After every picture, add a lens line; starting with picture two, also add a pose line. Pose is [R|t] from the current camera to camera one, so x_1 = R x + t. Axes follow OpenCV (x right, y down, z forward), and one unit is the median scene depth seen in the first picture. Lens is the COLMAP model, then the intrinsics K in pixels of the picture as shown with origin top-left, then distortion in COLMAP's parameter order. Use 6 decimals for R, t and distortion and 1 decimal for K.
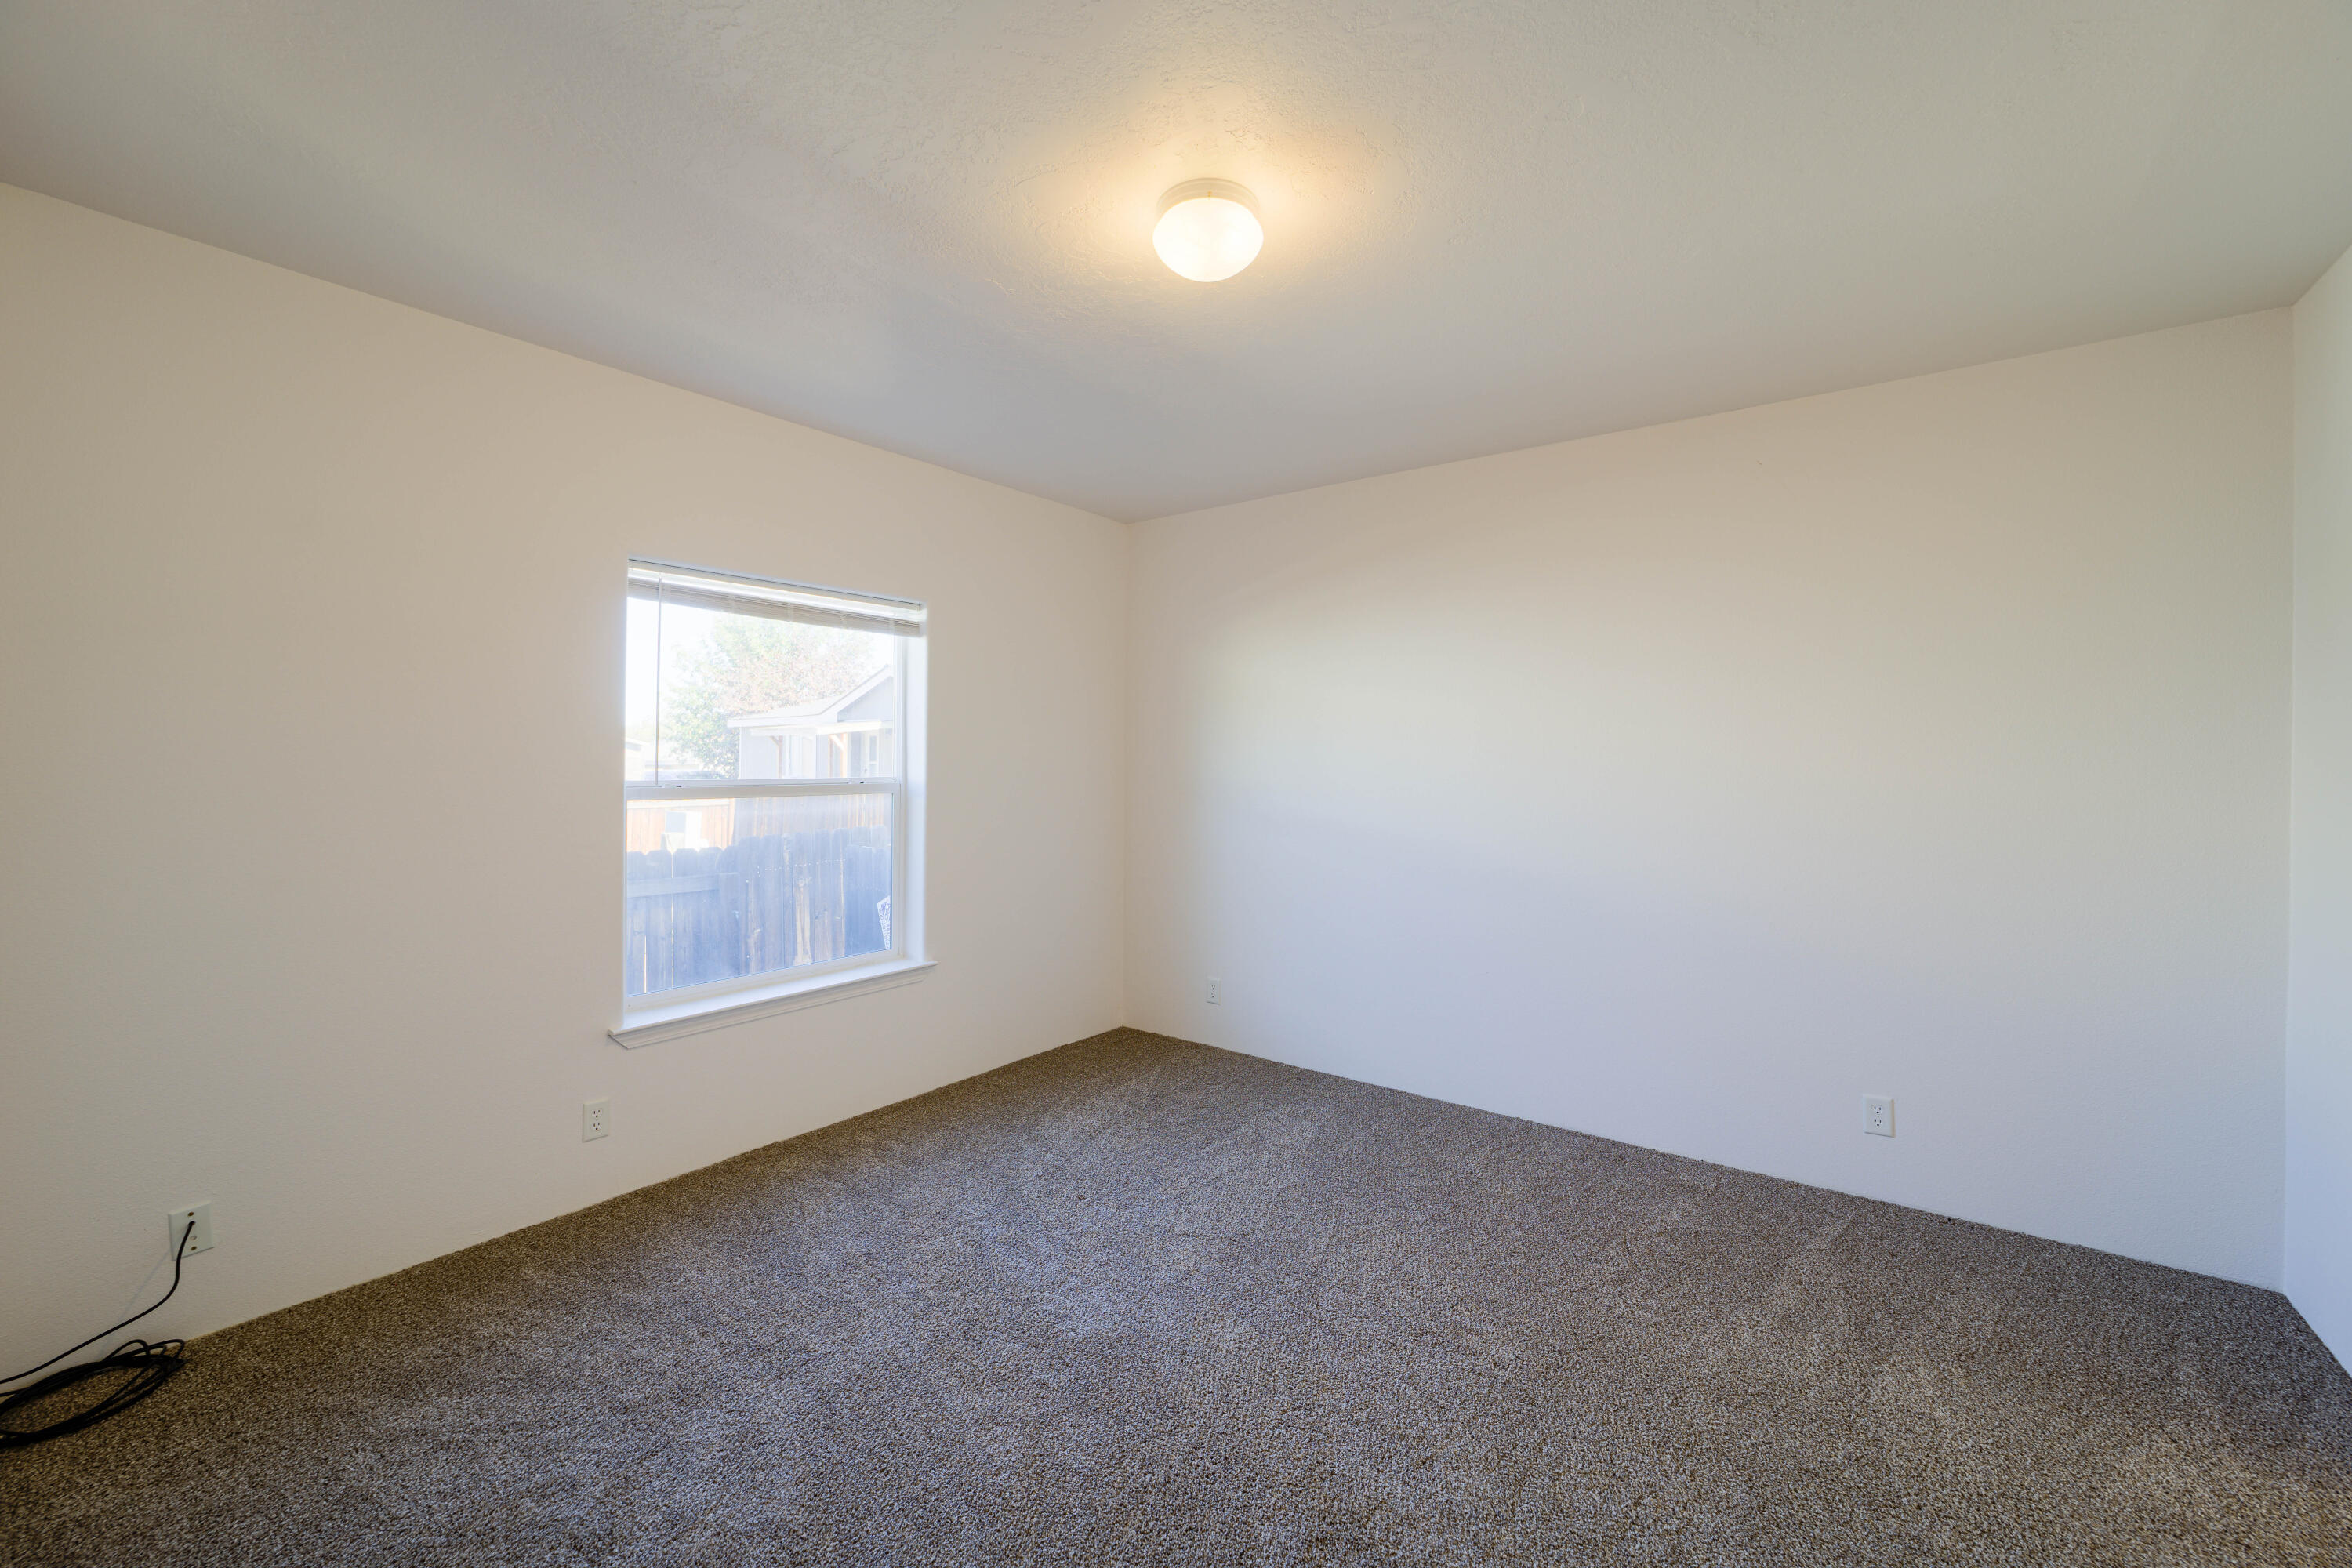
lens RADIAL K [[923.0, 0, 1172.0], [0, 923.0, 759.3], [0, 0, 1]] dist [-0.031757, 0.006304]
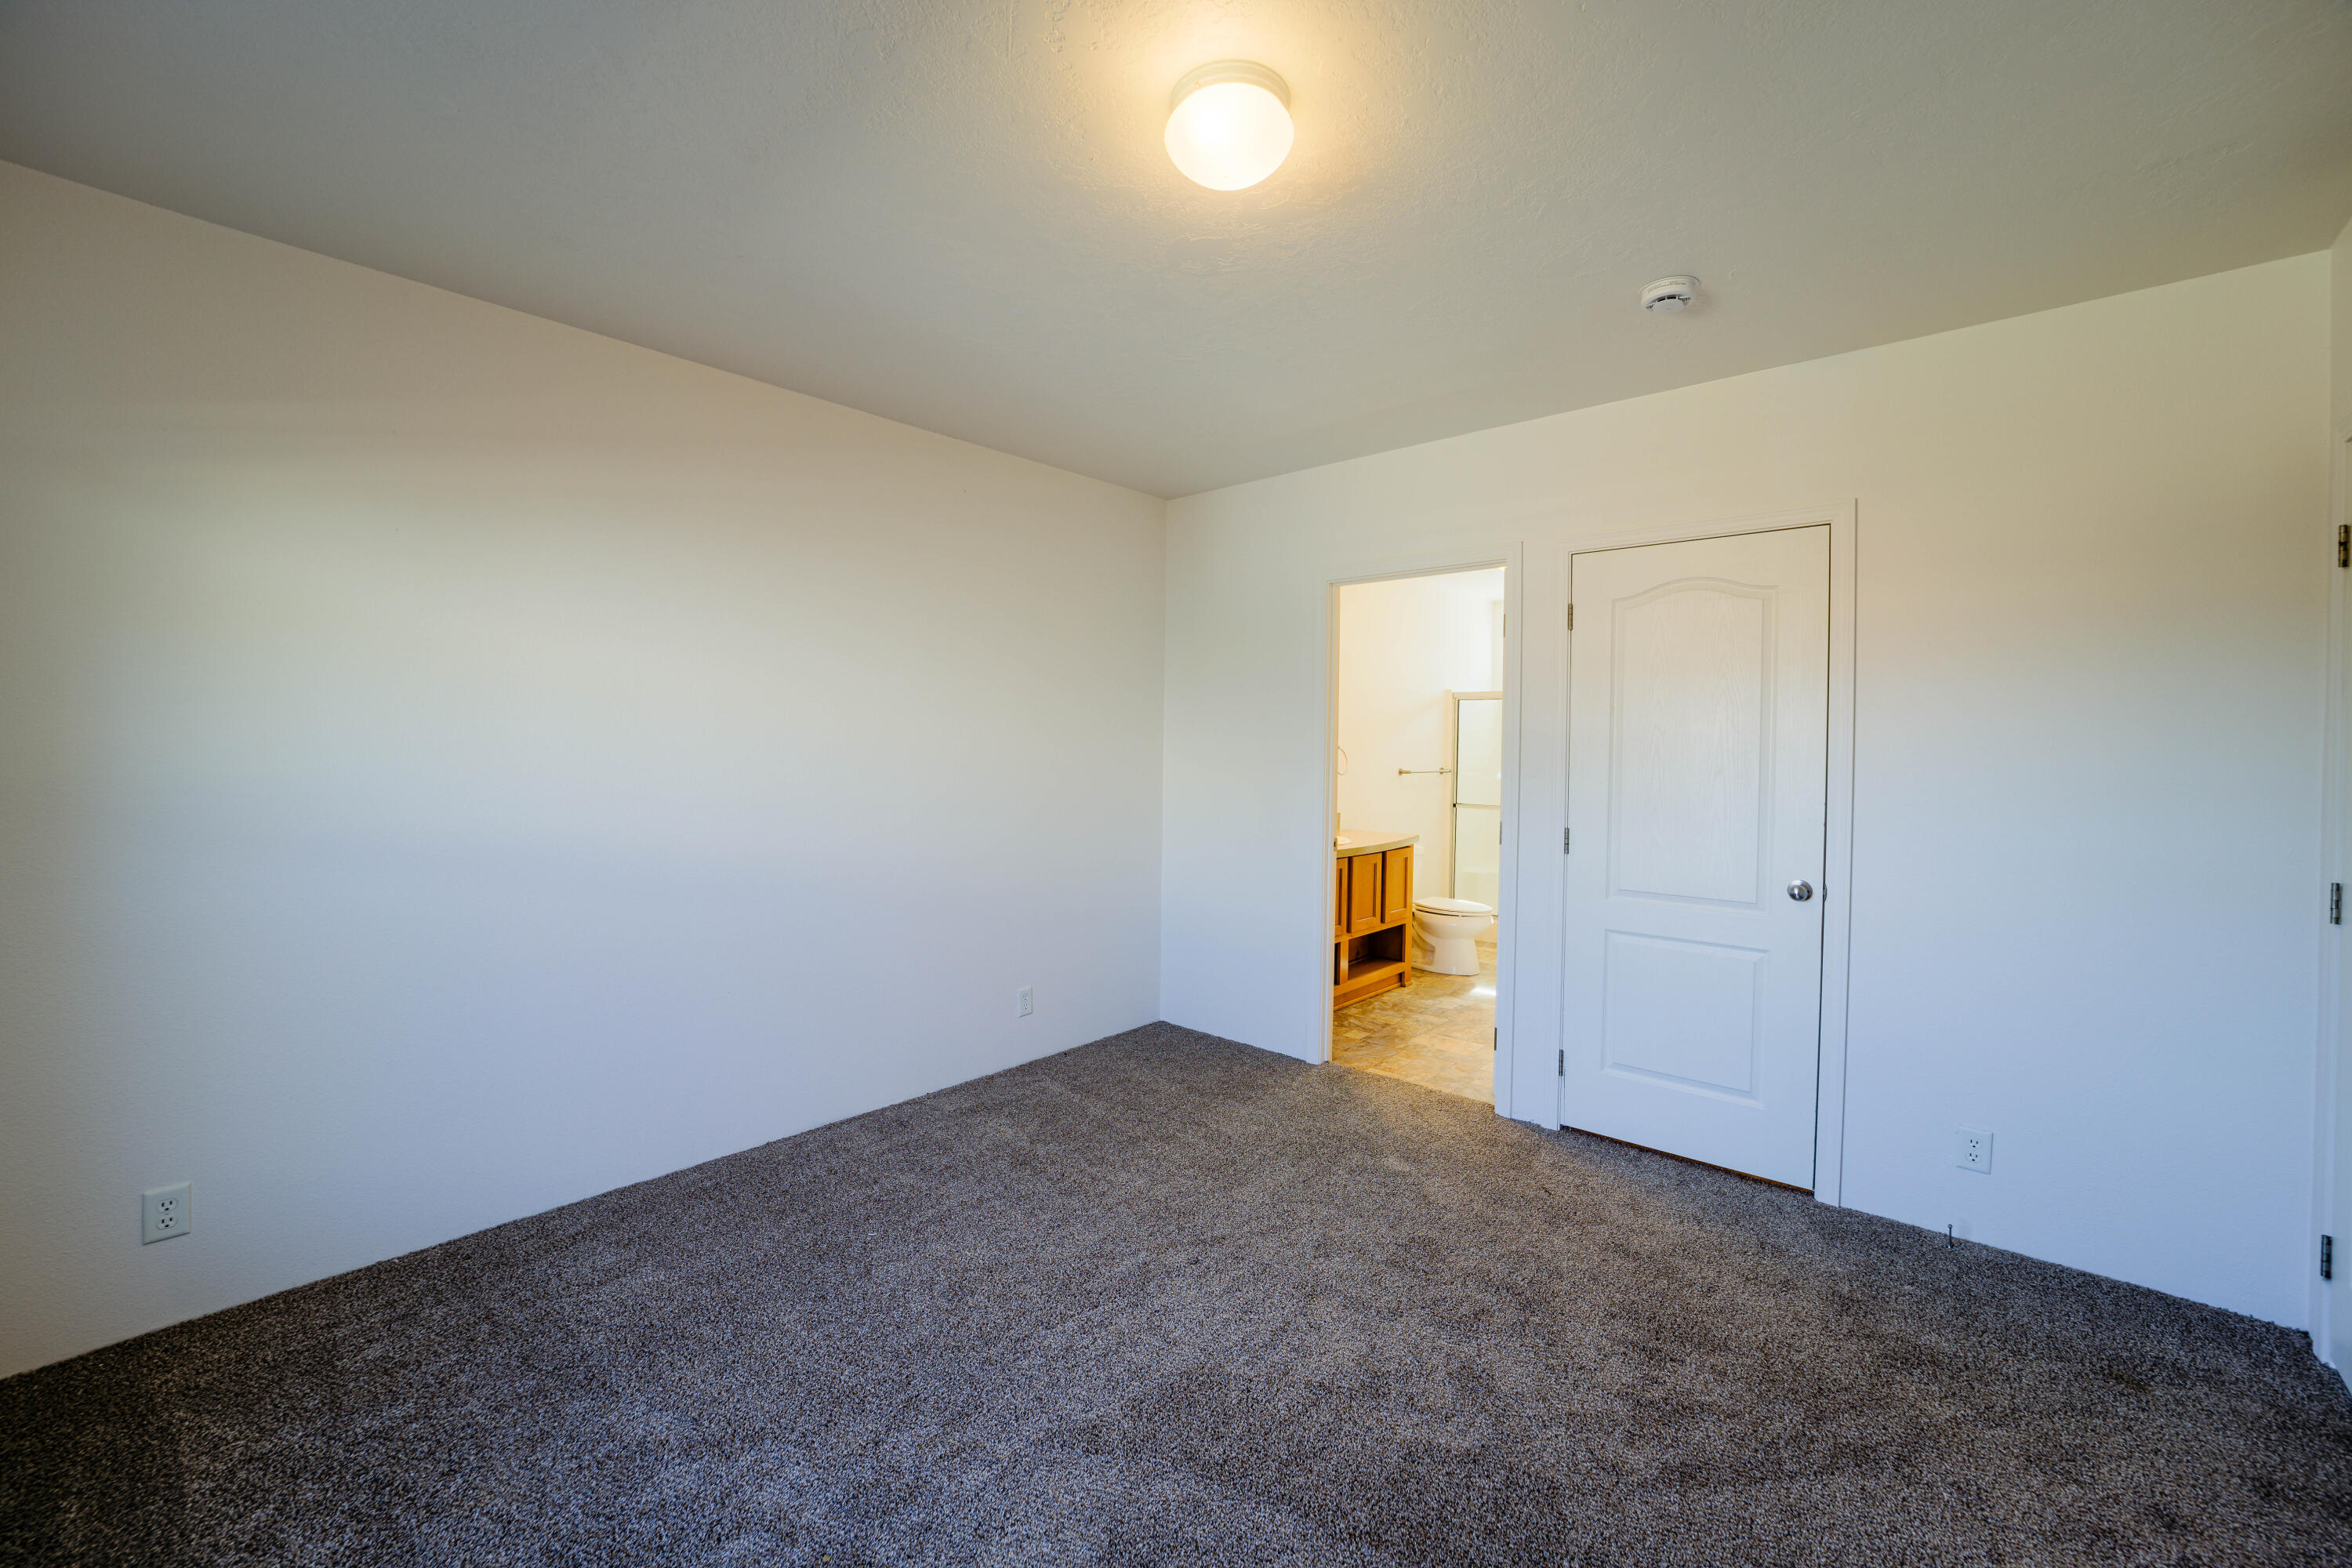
lens RADIAL K [[923.0, 0, 1168.1], [0, 923.0, 768.0], [0, 0, 1]] dist [-0.031757, 0.006304]
pose [[0.060956, -0.022666, 0.997883, -0.519344], [-0.013160, 0.999637, 0.023509, 0.007415], [-0.998054, -0.014565, 0.060635, 0.633450]]
